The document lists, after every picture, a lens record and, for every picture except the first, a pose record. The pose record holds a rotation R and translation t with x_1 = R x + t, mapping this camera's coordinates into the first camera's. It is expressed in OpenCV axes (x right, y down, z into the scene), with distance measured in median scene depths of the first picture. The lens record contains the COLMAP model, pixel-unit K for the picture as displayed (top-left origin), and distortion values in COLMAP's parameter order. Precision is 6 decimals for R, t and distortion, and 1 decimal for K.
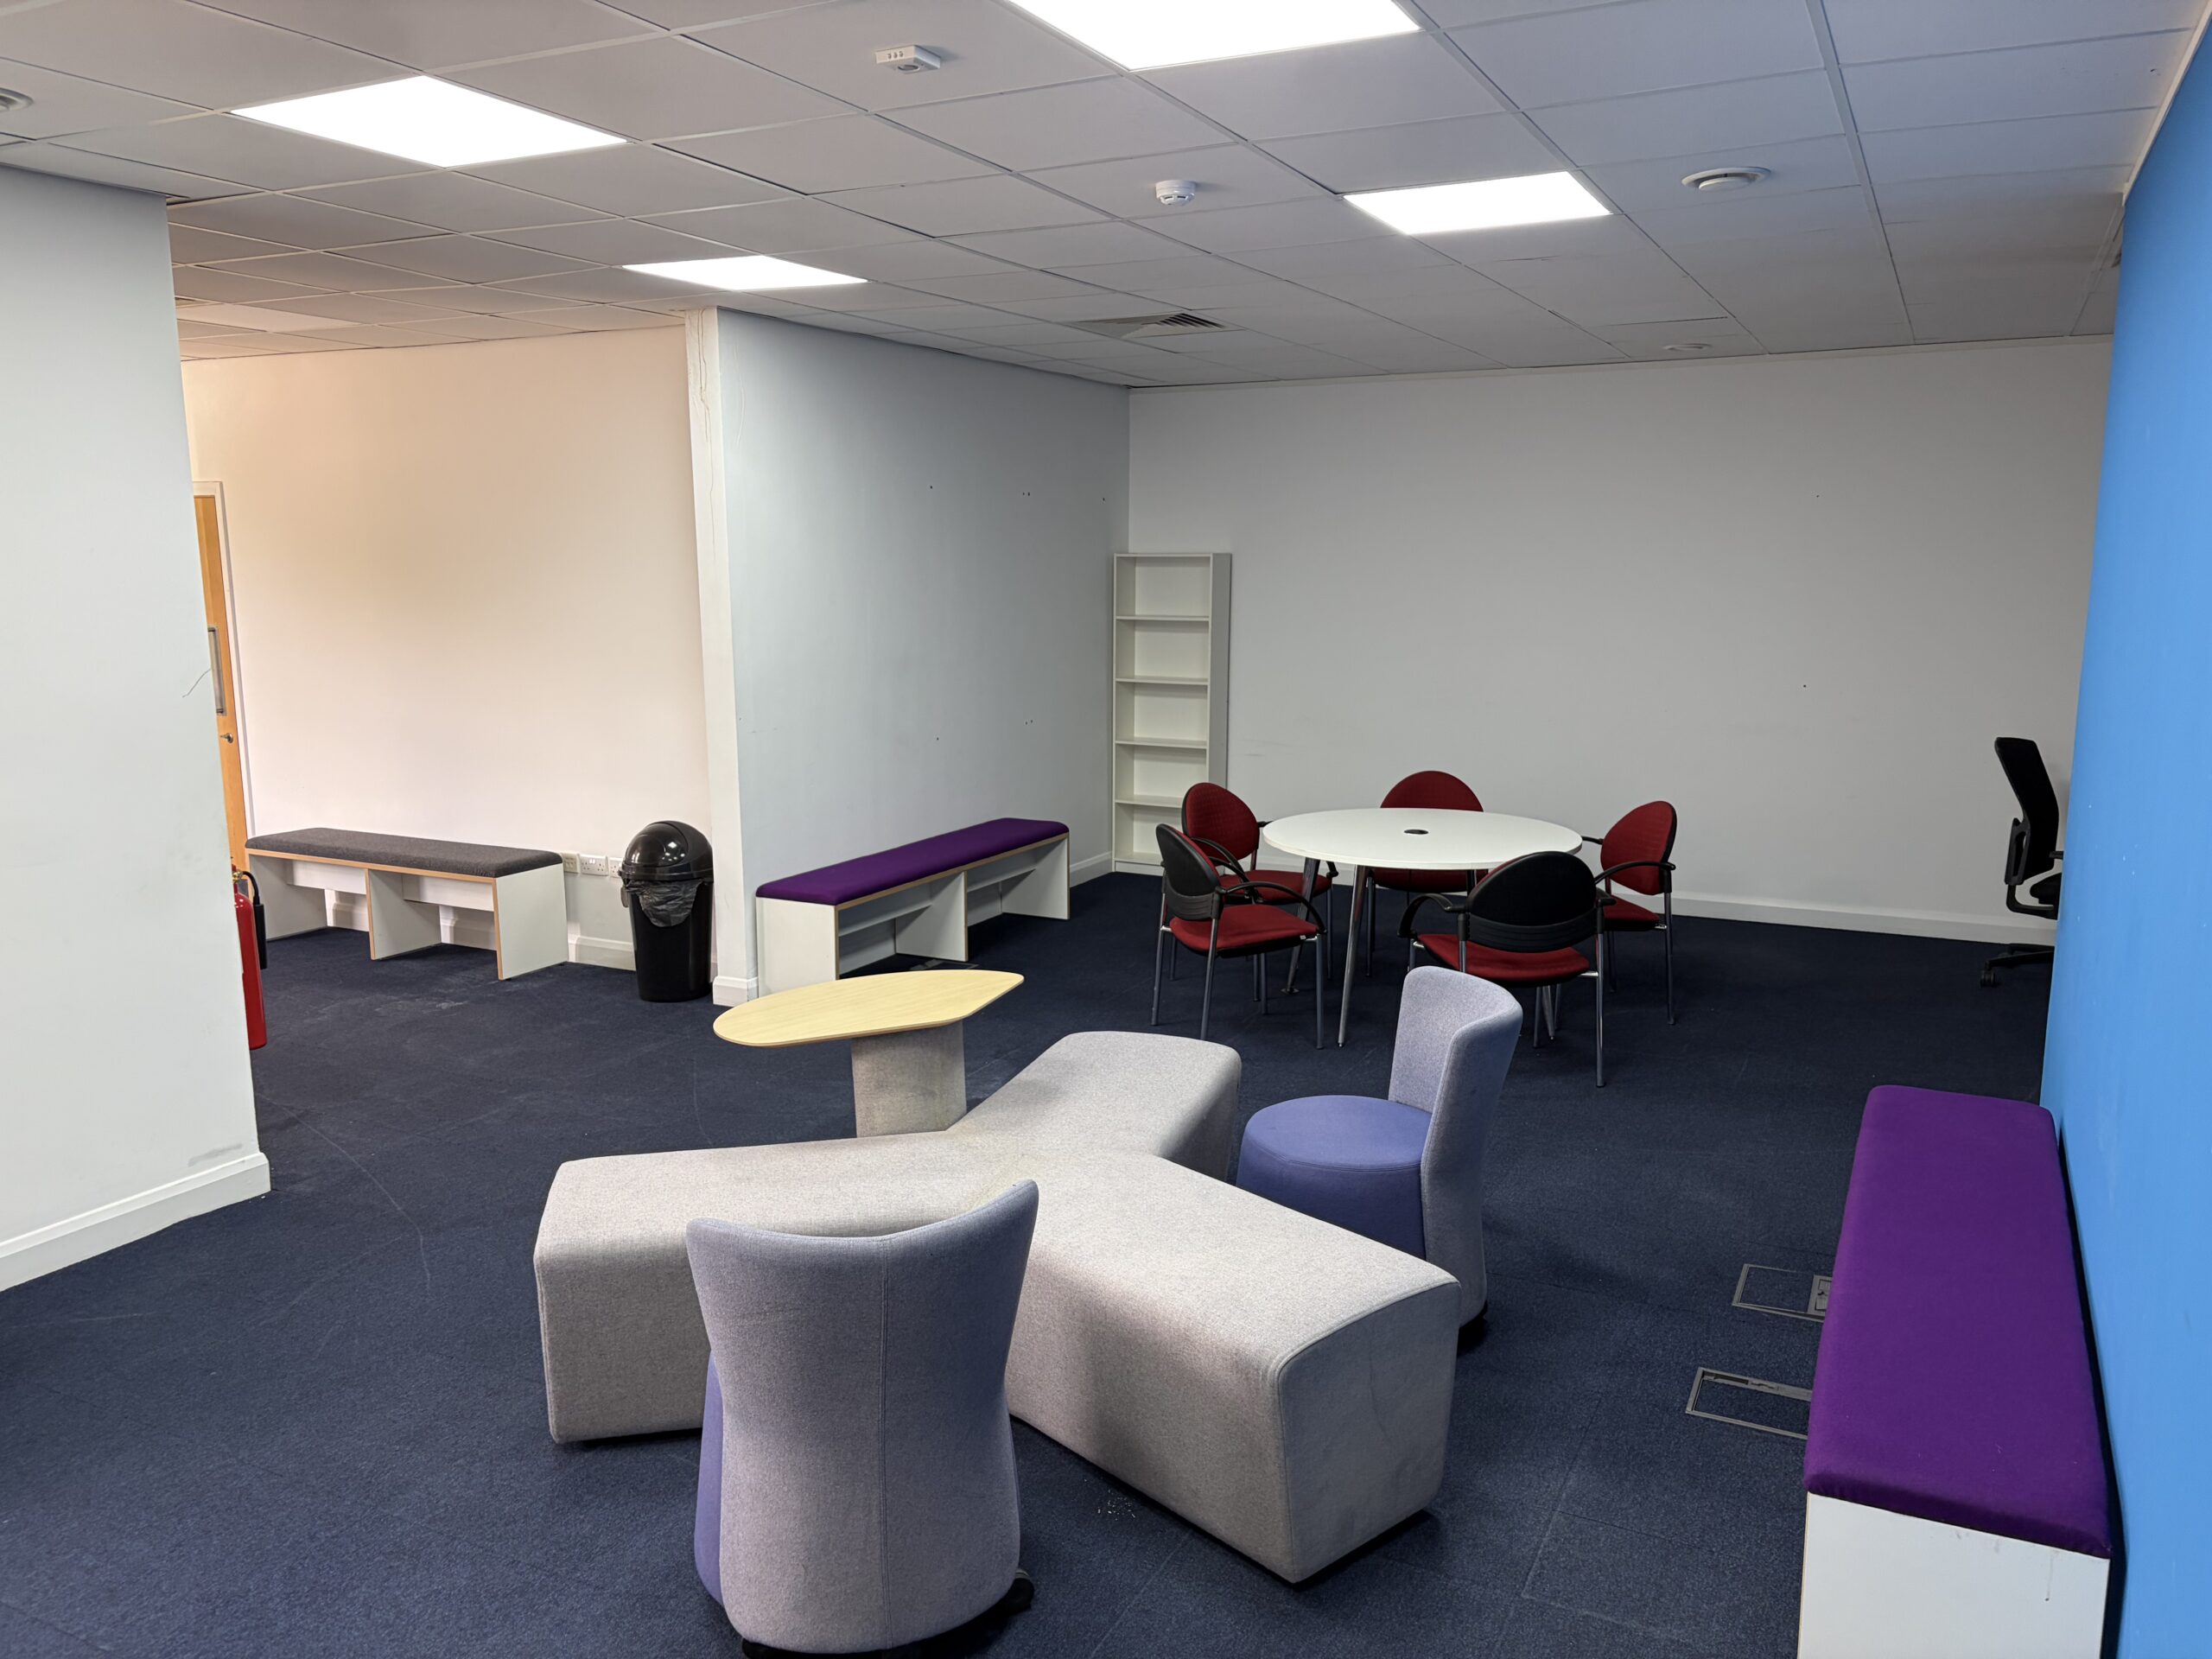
lens RADIAL K [[1669.3, 0, 1109.1], [0, 1669.3, 831.2], [0, 0, 1]] dist [0.038539, -0.041729]
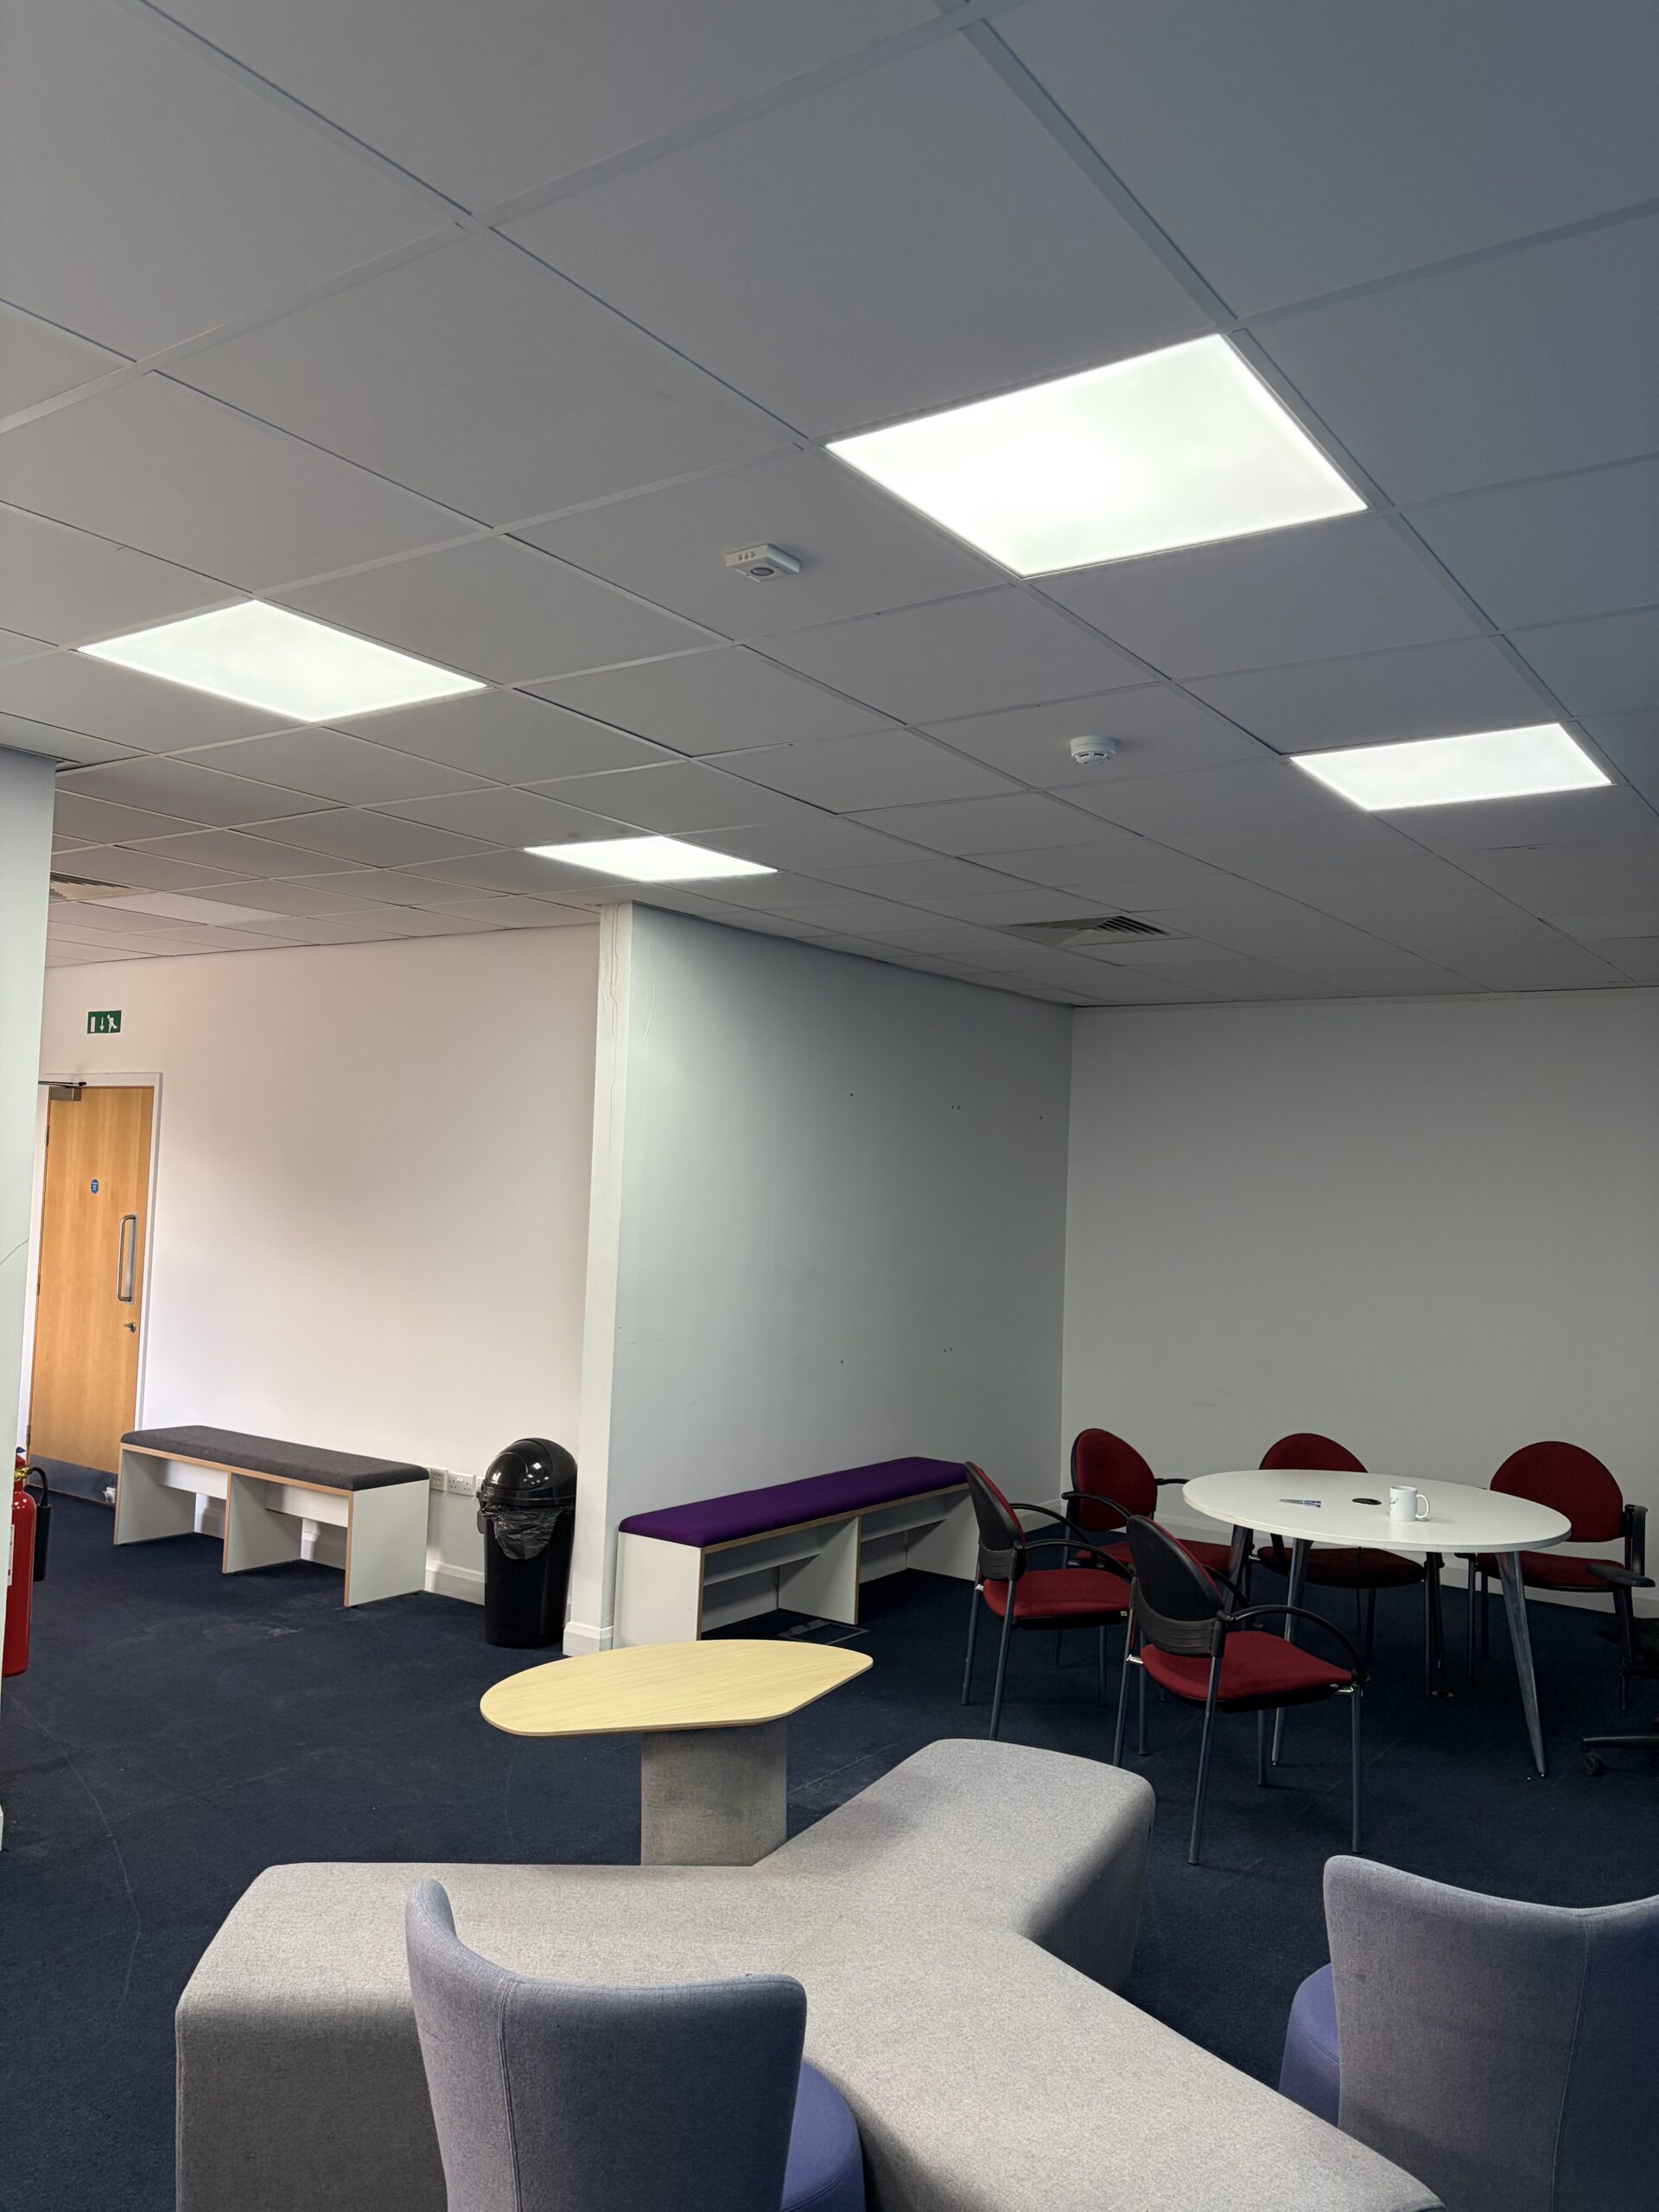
lens RADIAL K [[1669.3, 0, 827.1], [0, 1669.3, 1102.0], [0, 0, 1]] dist [0.038539, -0.041729]
pose [[0.988419, 0.030821, -0.148587, 0.031964], [-0.062296, 0.975260, -0.212103, -0.002186], [0.138374, 0.218903, 0.965885, 0.138866]]
